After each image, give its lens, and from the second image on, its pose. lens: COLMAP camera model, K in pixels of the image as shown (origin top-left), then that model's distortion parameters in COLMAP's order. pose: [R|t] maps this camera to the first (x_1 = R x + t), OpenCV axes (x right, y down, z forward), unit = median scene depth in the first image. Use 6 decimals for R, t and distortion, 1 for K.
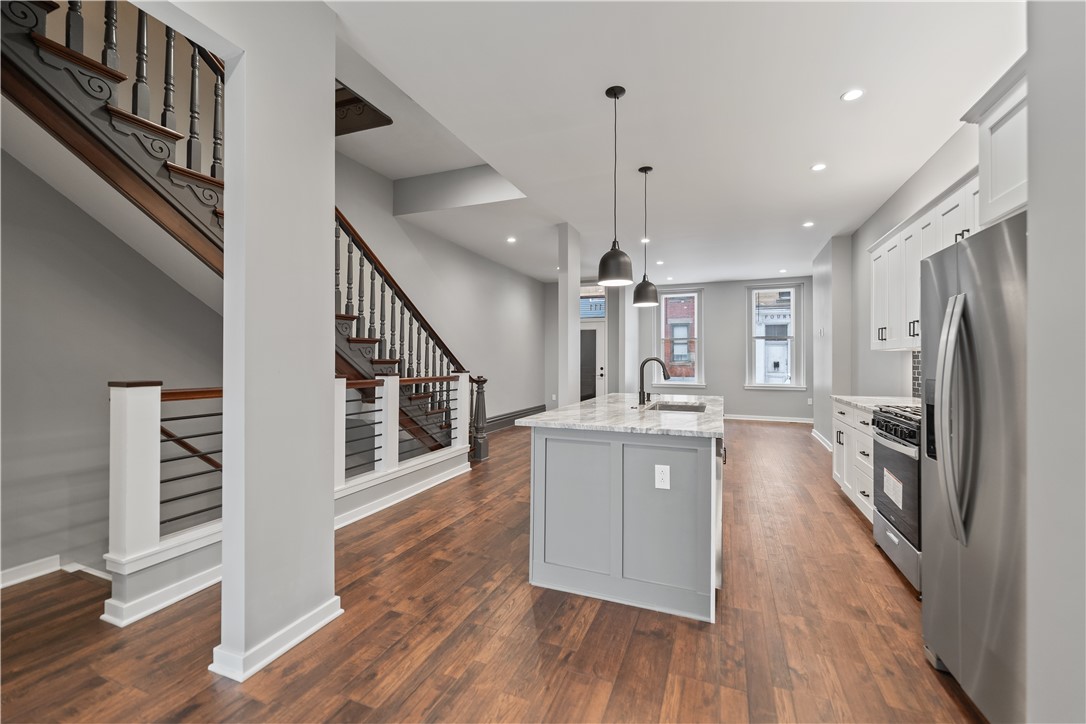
lens RADIAL K [[439.4, 0, 548.6], [0, 439.4, 360.7], [0, 0, 1]] dist [-0.000182, -0.000064]
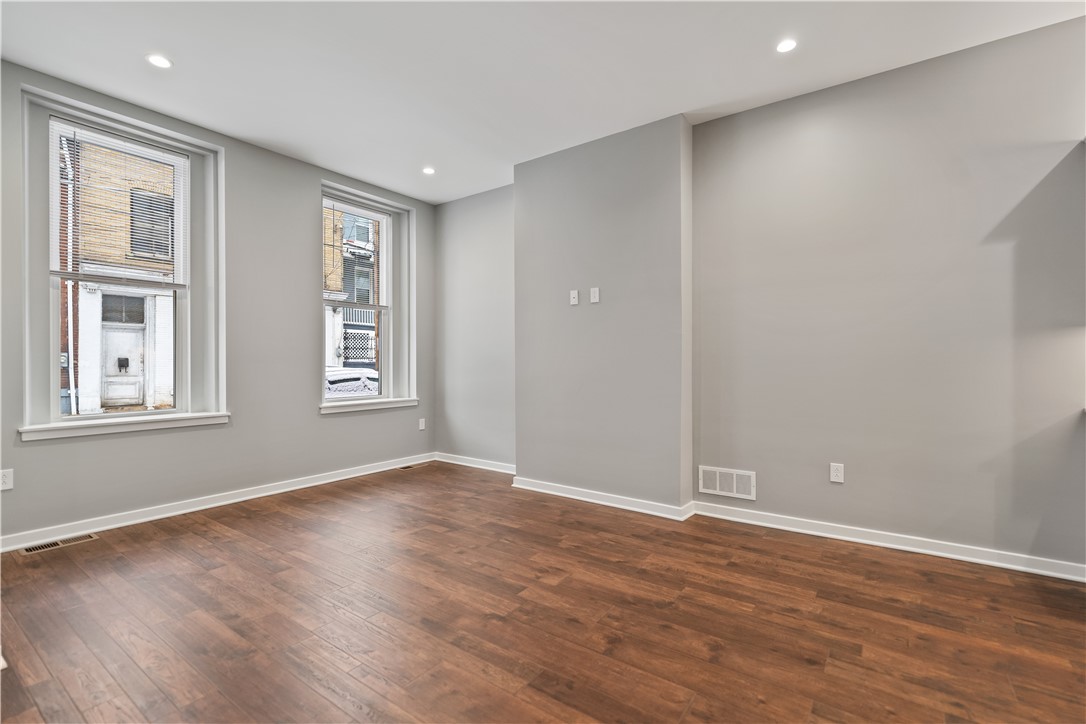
lens RADIAL K [[487.2, 0, 549.7], [0, 487.2, 361.5], [0, 0, 1]] dist [-0.000067, 0.000103]
pose [[0.233188, -0.003693, 0.972425, 0.051263], [-0.000536, 0.999992, 0.003926, 0.020030], [-0.972432, -0.001437, 0.233184, 1.451781]]
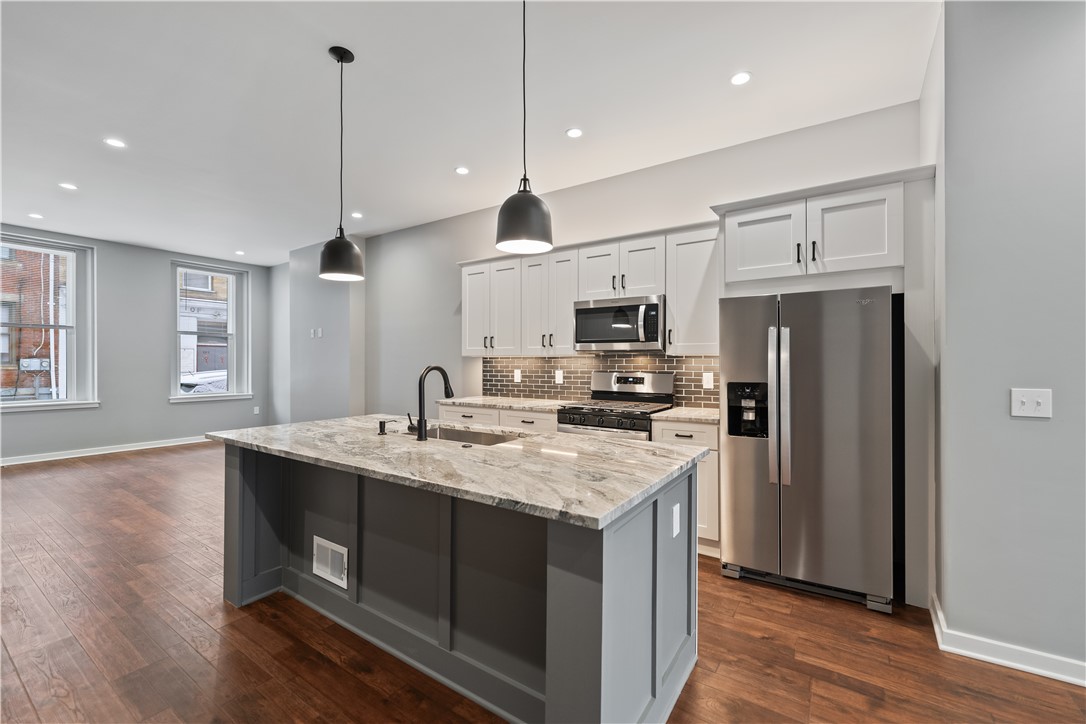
lens RADIAL K [[444.1, 0, 543.0], [0, 444.1, 362.0], [0, 0, 1]] dist [0.001132, 0.000366]
pose [[0.210744, -0.001367, 0.977540, -0.297408], [-0.001943, 0.999996, 0.001817, -0.011027], [-0.977539, -0.002282, 0.210741, 0.552123]]
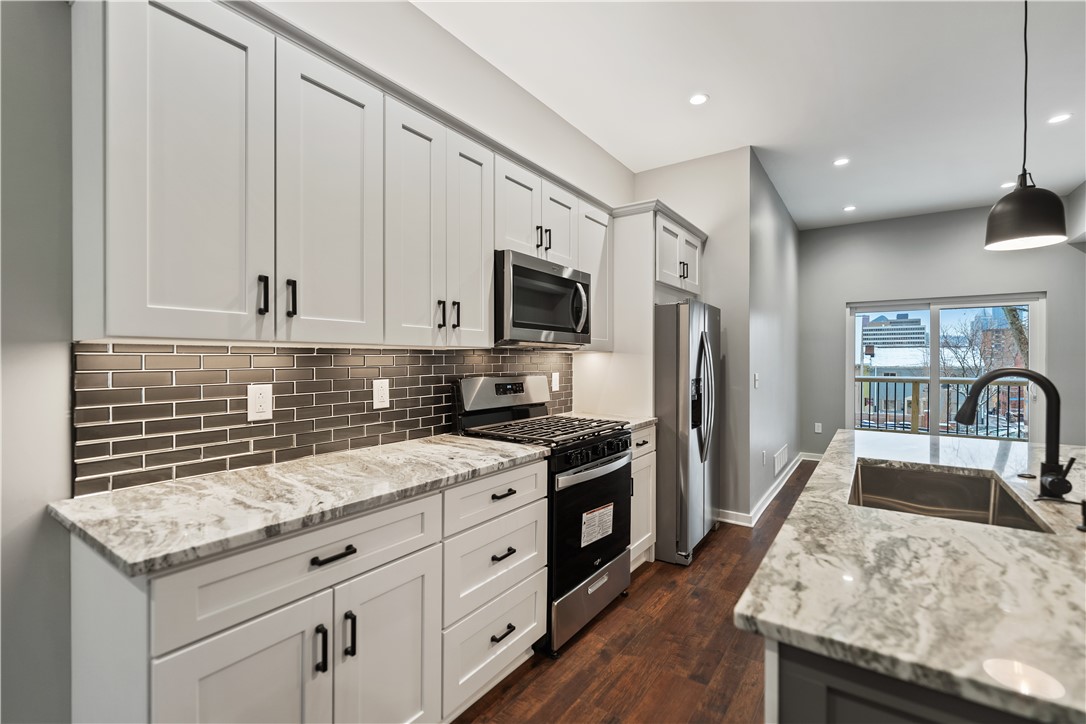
lens RADIAL K [[481.6, 0, 545.0], [0, 481.6, 359.3], [0, 0, 1]] dist [-0.001044, -0.000057]
pose [[-0.974079, -0.003931, 0.226173, 0.419724], [-0.003369, 0.999990, 0.002872, -0.012412], [-0.226182, 0.002035, -0.974083, 1.173819]]
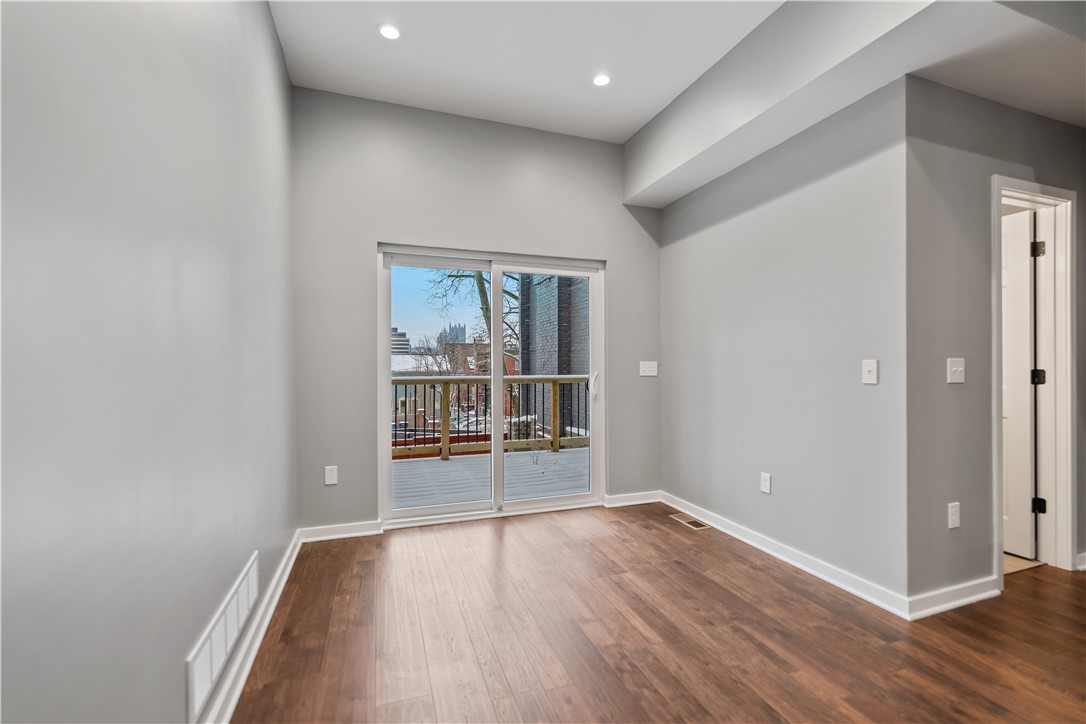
lens RADIAL K [[475.1, 0, 547.2], [0, 475.1, 366.5], [0, 0, 1]] dist [-0.001018, -0.000044]
pose [[-0.748782, 0.002544, -0.662811, 0.186942], [0.002036, 0.999997, 0.001538, 0.022858], [0.662813, -0.000198, -0.748785, 0.366458]]
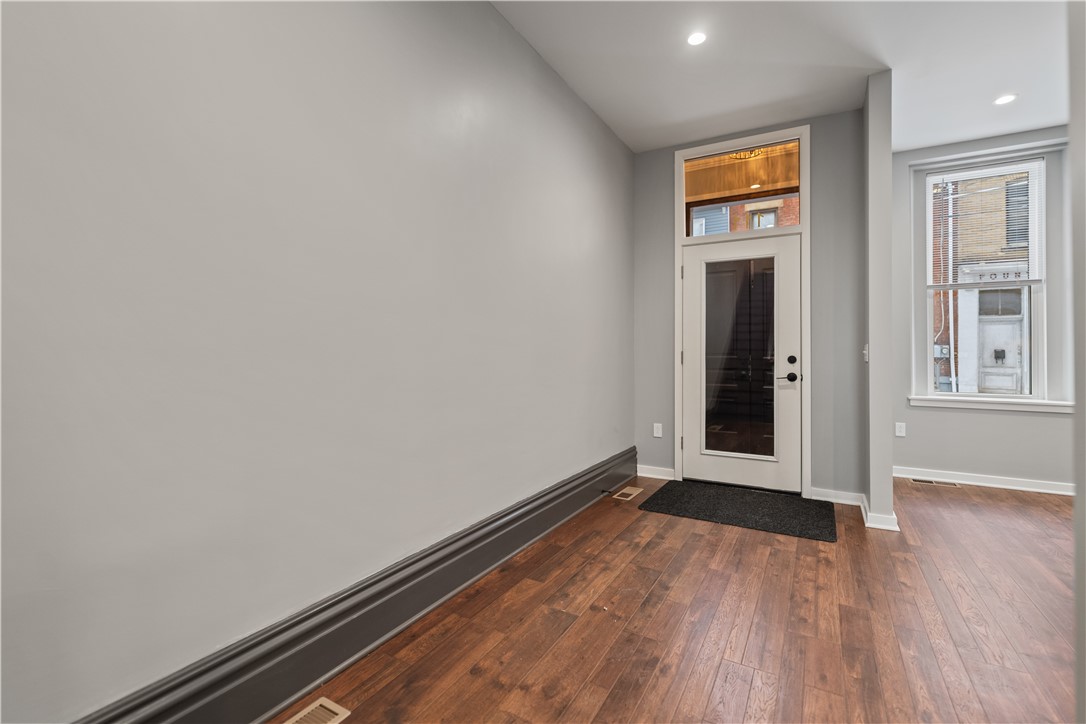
lens RADIAL K [[484.5, 0, 542.6], [0, 484.5, 348.2], [0, 0, 1]] dist [-0.000113, 0.000186]
pose [[0.989081, -0.002034, -0.147357, -0.061504], [0.000884, 0.999969, -0.007866, 0.024626], [0.147369, 0.007649, 0.989052, 1.226275]]
